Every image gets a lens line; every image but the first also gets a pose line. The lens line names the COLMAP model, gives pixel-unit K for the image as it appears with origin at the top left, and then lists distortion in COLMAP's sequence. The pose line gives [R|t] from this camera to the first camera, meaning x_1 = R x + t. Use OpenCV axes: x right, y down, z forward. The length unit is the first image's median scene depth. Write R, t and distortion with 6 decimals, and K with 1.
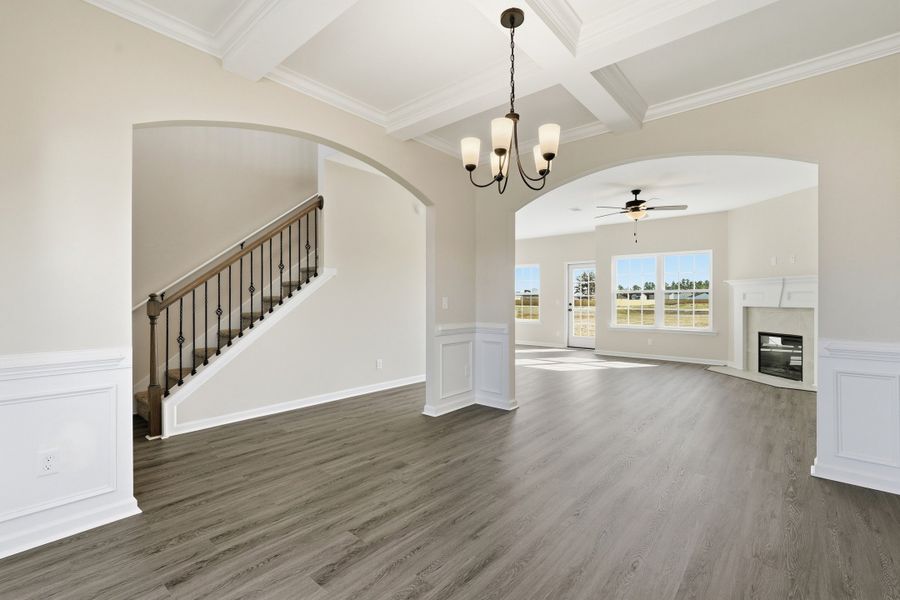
lens RADIAL K [[400.2, 0, 452.2], [0, 400.2, 298.4], [0, 0, 1]] dist [-0.014478, 0.007441]
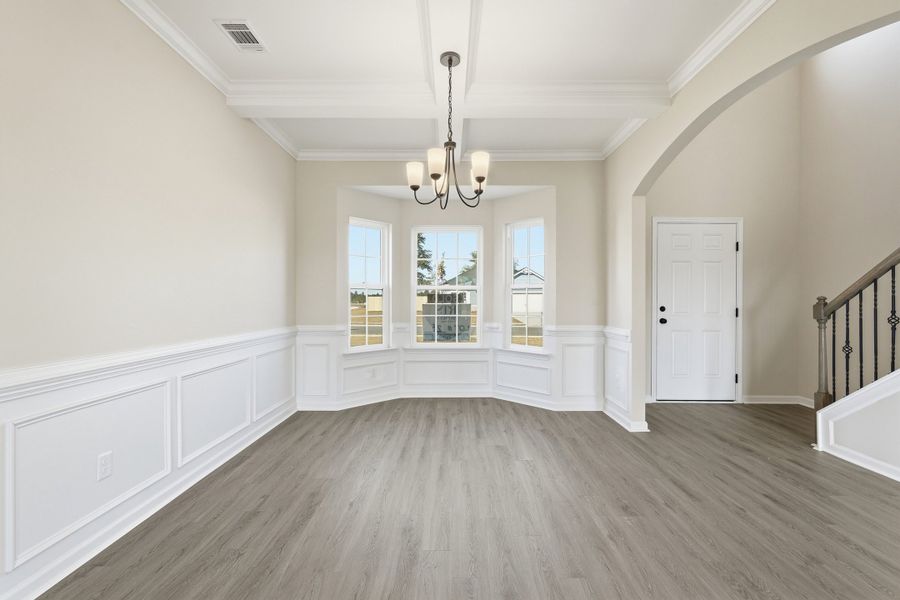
lens RADIAL K [[400.2, 0, 451.5], [0, 400.2, 299.0], [0, 0, 1]] dist [-0.014478, 0.007441]
pose [[-0.761082, -0.006249, -0.648625, 0.450090], [-0.002157, 0.999972, -0.007103, 0.001838], [0.648652, -0.004007, -0.761075, 0.941658]]
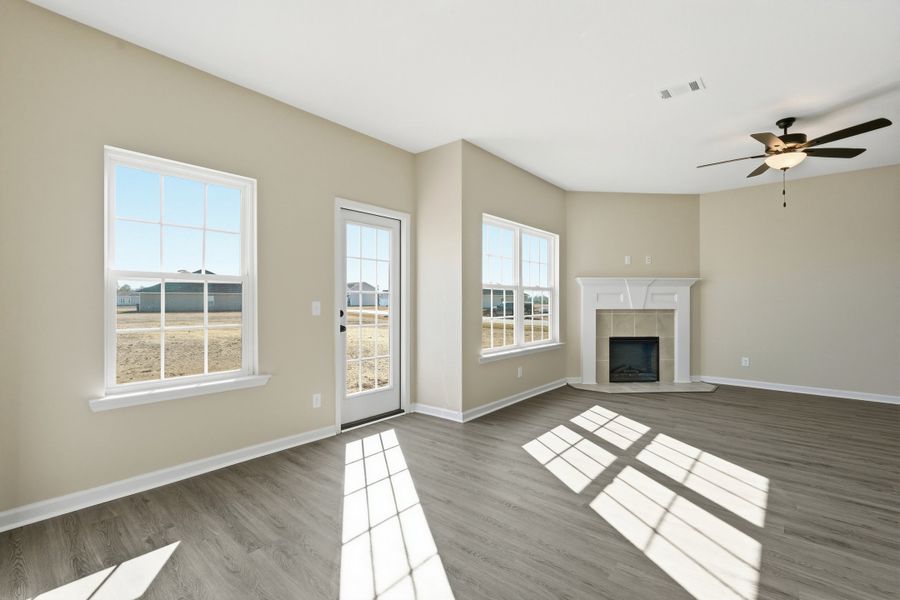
lens RADIAL K [[400.2, 0, 453.2], [0, 400.2, 302.1], [0, 0, 1]] dist [-0.014478, 0.007441]
pose [[-0.001466, -0.005800, 0.999982, -0.195777], [-0.003781, 0.999976, 0.005795, 0.001989], [-0.999992, -0.003772, -0.001488, 2.142957]]
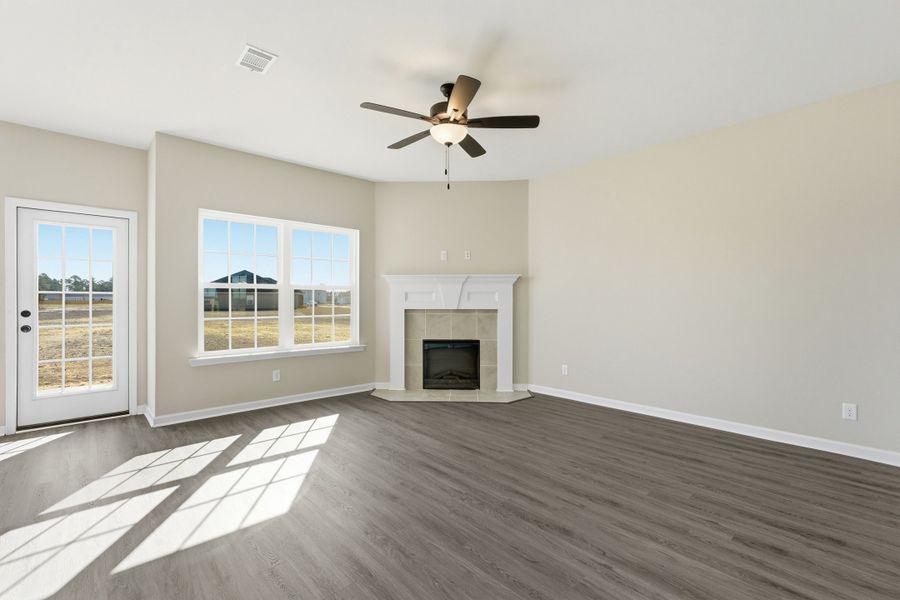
lens RADIAL K [[400.2, 0, 451.7], [0, 400.2, 301.4], [0, 0, 1]] dist [-0.014478, 0.007441]
pose [[0.120866, -0.005945, 0.992651, -0.064000], [-0.001265, 0.999980, 0.006143, -0.000518], [-0.992668, -0.001998, 0.120856, 1.334391]]
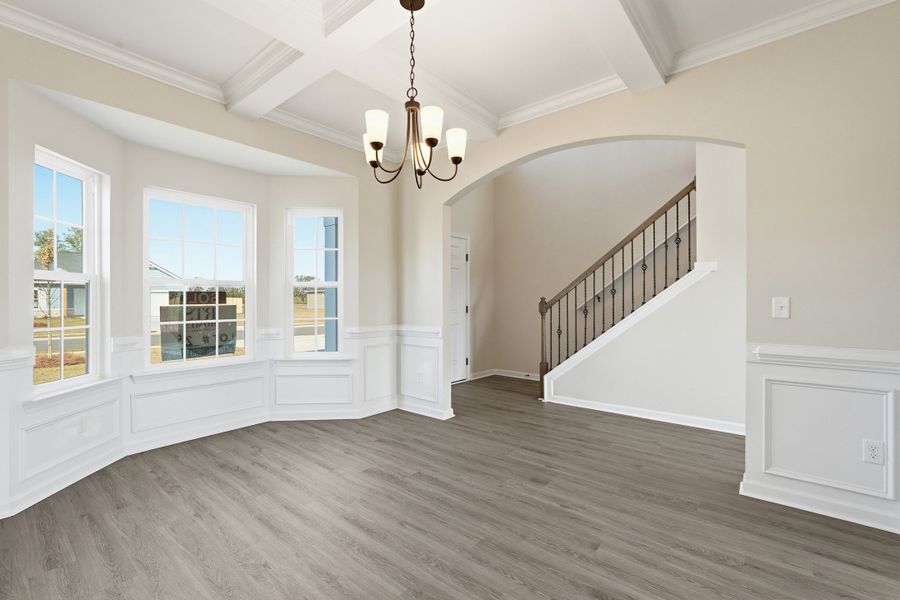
lens RADIAL K [[400.2, 0, 450.2], [0, 400.2, 298.9], [0, 0, 1]] dist [-0.014478, 0.007441]
pose [[0.012546, -0.006924, -0.999897, 0.541604], [0.003295, 0.999971, -0.006883, 0.002365], [0.999916, -0.003209, 0.012569, 0.535243]]
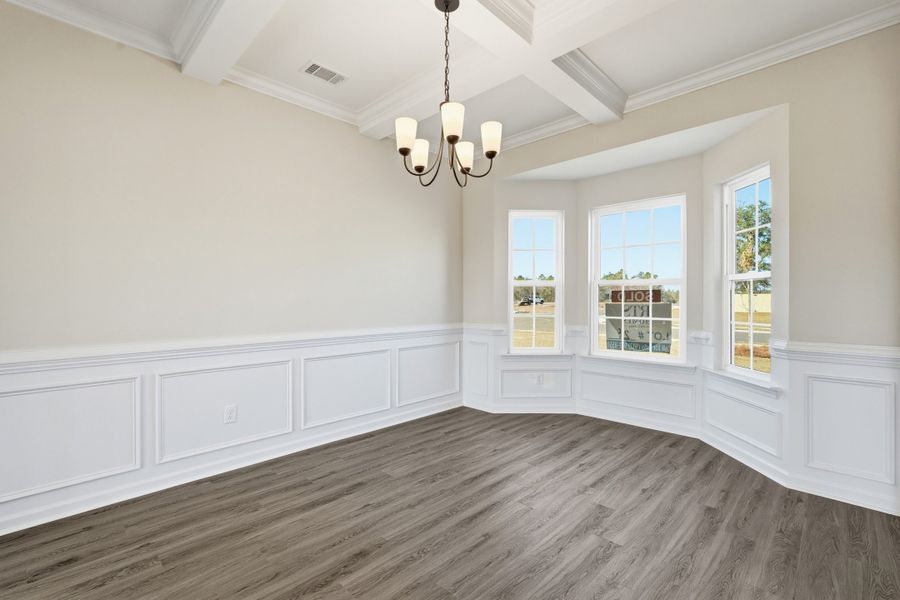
lens RADIAL K [[400.2, 0, 453.4], [0, 400.2, 295.6], [0, 0, 1]] dist [-0.014478, 0.007441]
pose [[-0.997439, -0.001642, 0.071508, 0.033222], [-0.002444, 0.999935, -0.011128, 0.001962], [-0.071485, -0.011275, -0.997378, 0.966376]]
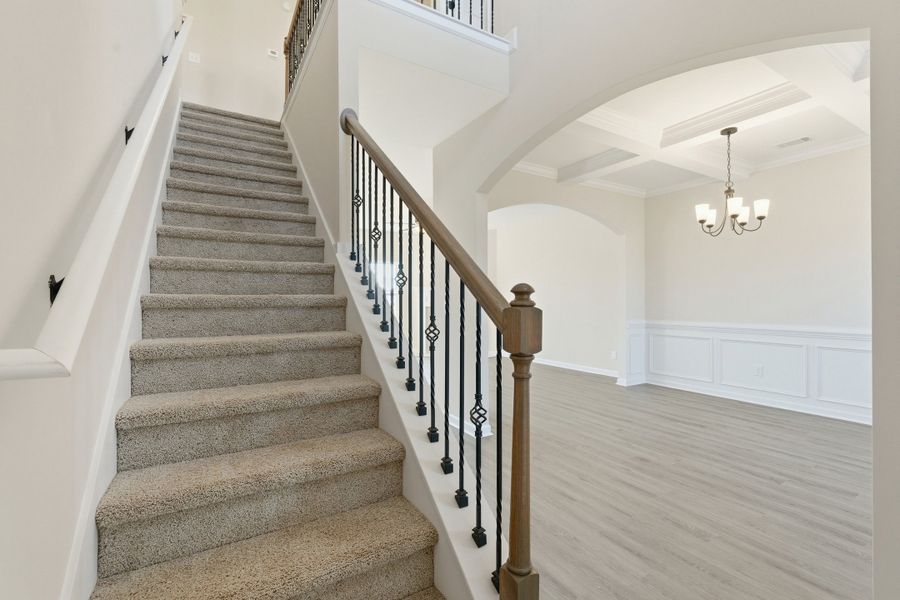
lens RADIAL K [[400.2, 0, 450.4], [0, 400.2, 298.5], [0, 0, 1]] dist [-0.014478, 0.007441]
pose [[0.324556, 0.003298, 0.945861, -0.886021], [-0.000768, 0.999995, -0.003223, -0.002403], [-0.945866, 0.000320, 0.324557, 0.777238]]
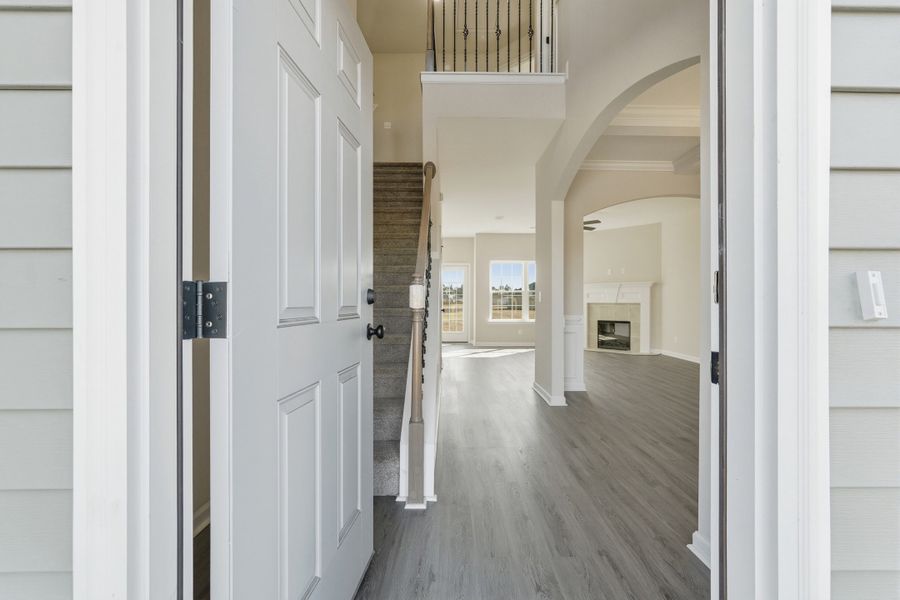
lens RADIAL K [[400.2, 0, 451.8], [0, 400.2, 302.2], [0, 0, 1]] dist [-0.014478, 0.007441]
pose [[0.754373, -0.000520, 0.656446, -0.923778], [-0.003197, 0.999985, 0.004466, 0.021839], [-0.656438, -0.005467, 0.754360, 0.401388]]
